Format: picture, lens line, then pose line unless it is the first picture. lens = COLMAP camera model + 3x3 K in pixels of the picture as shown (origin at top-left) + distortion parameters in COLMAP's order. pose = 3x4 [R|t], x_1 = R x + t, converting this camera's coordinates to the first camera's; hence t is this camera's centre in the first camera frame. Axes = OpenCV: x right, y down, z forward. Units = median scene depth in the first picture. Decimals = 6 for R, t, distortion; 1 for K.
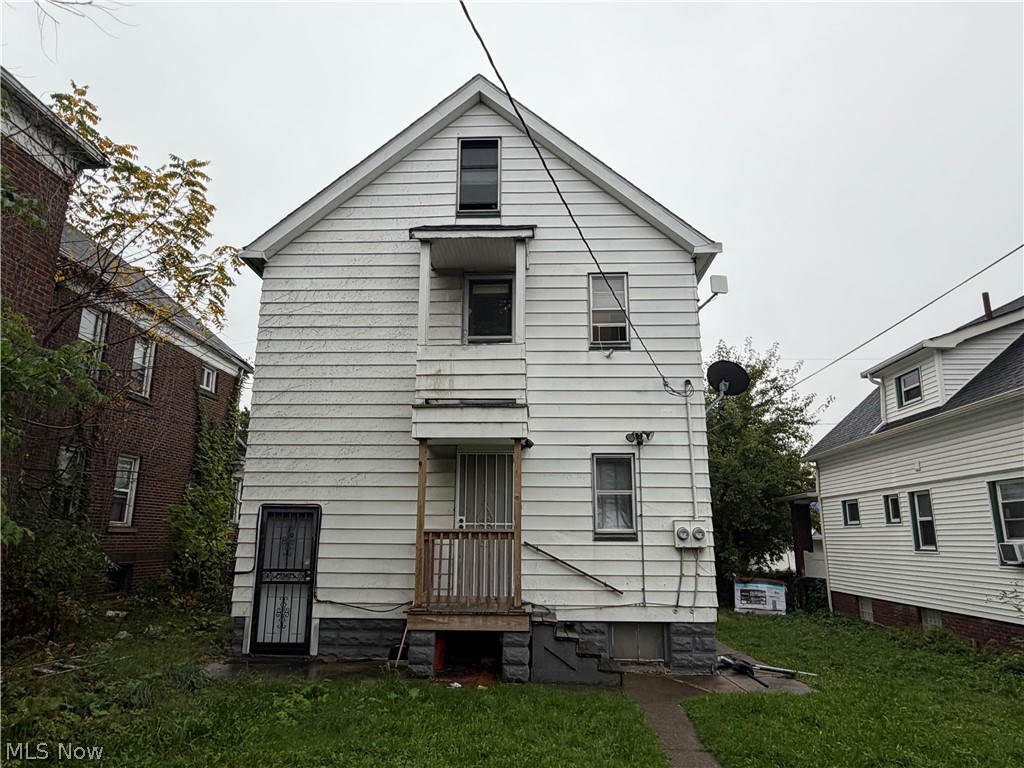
lens RADIAL K [[678.4, 0, 507.0], [0, 678.4, 380.0], [0, 0, 1]] dist [-0.000147, -0.001914]
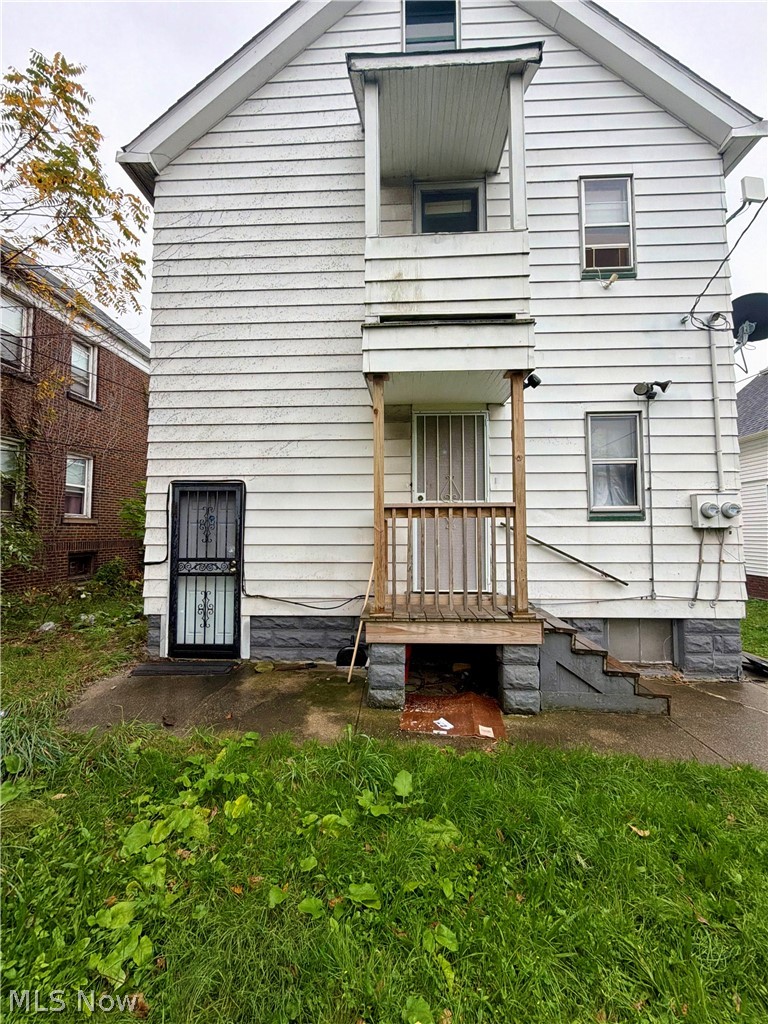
lens RADIAL K [[412.9, 0, 384.0], [0, 412.9, 512.0], [0, 0, 1]] dist [0.000446, 0.000148]
pose [[0.999954, -0.008974, -0.003271, -0.109528], [0.009417, 0.983500, 0.180665, 0.136364], [0.001596, -0.180688, 0.983539, 0.522341]]
